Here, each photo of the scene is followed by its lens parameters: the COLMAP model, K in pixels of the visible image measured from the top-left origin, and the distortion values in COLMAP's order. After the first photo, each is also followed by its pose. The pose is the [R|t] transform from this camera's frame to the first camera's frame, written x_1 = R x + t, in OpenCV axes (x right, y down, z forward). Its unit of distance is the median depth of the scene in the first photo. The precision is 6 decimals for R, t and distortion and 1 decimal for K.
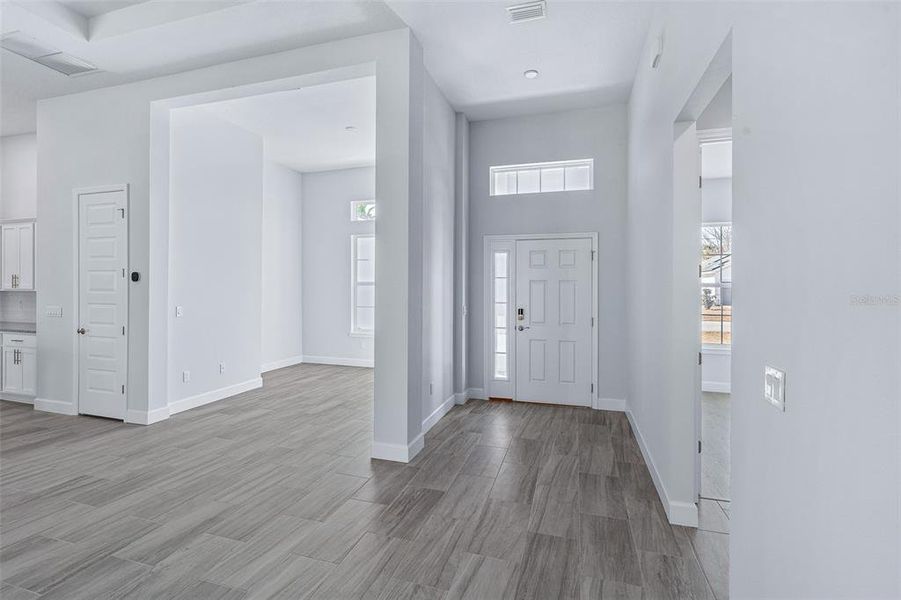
lens RADIAL K [[404.6, 0, 452.1], [0, 404.6, 291.0], [0, 0, 1]] dist [-0.005028, 0.001041]
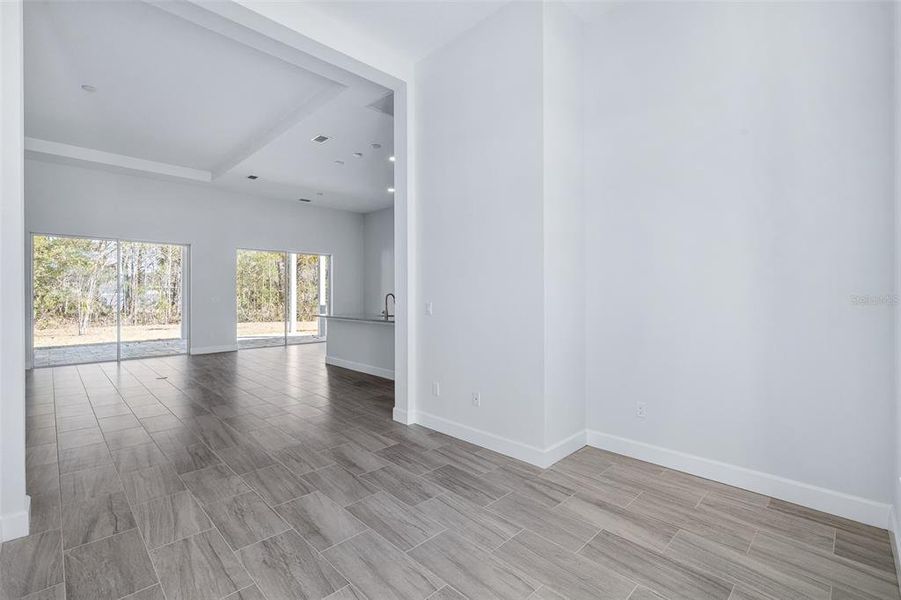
lens RADIAL K [[404.6, 0, 449.9], [0, 404.6, 295.7], [0, 0, 1]] dist [-0.005028, 0.001041]
pose [[-0.477766, -0.002800, -0.878483, 0.055488], [-0.008488, 0.999963, 0.001429, 0.026829], [0.878446, 0.008139, -0.477772, 1.727588]]
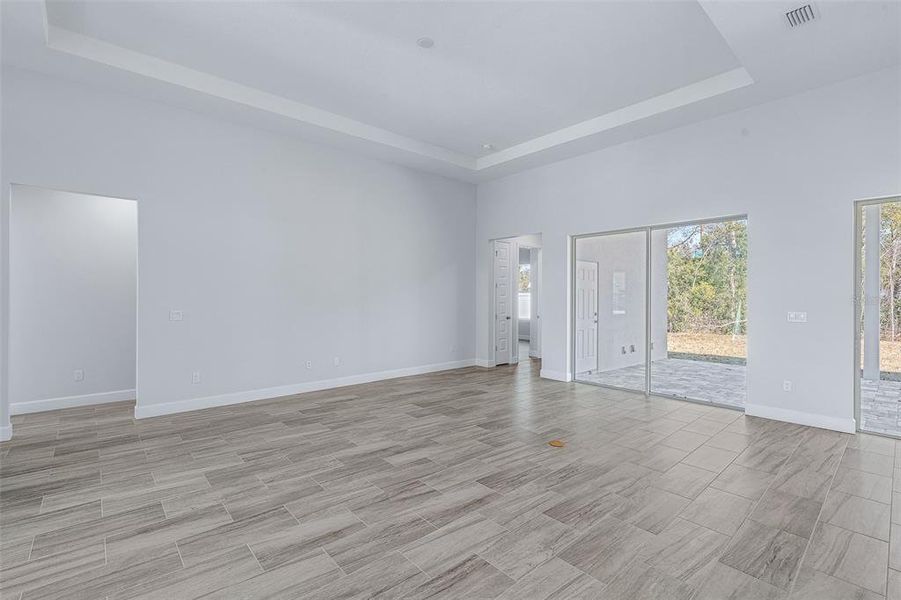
lens RADIAL K [[404.6, 0, 447.1], [0, 404.6, 295.3], [0, 0, 1]] dist [-0.005028, 0.001041]
pose [[-0.850264, -0.007718, 0.526299, -1.091916], [-0.003711, 0.999956, 0.008668, 0.001322], [-0.526343, 0.005417, -0.850255, 0.921381]]
